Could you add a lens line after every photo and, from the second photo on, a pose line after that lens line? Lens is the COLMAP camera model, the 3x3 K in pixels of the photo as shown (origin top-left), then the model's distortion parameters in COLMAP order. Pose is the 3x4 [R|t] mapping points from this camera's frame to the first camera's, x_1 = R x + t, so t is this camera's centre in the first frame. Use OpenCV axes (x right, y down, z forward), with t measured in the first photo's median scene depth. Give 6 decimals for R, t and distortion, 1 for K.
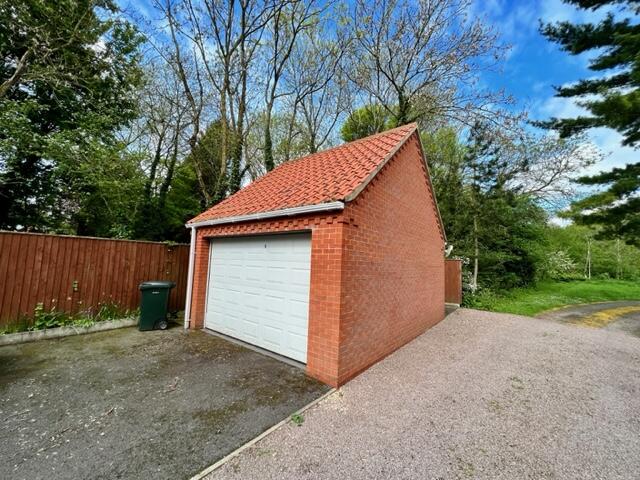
lens RADIAL K [[254.9, 0, 318.7], [0, 254.9, 238.3], [0, 0, 1]] dist [0.000034, 0.000467]
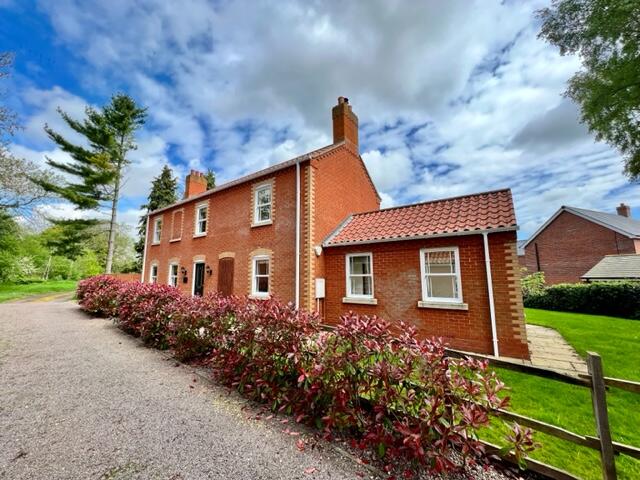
lens RADIAL K [[254.9, 0, 318.3], [0, 254.9, 241.5], [0, 0, 1]] dist [0.000034, 0.000467]
pose [[-0.046889, 0.103700, 0.993503, -0.276501], [-0.098655, 0.989253, -0.107912, -0.029696], [-0.994016, -0.103074, -0.036154, -0.274267]]
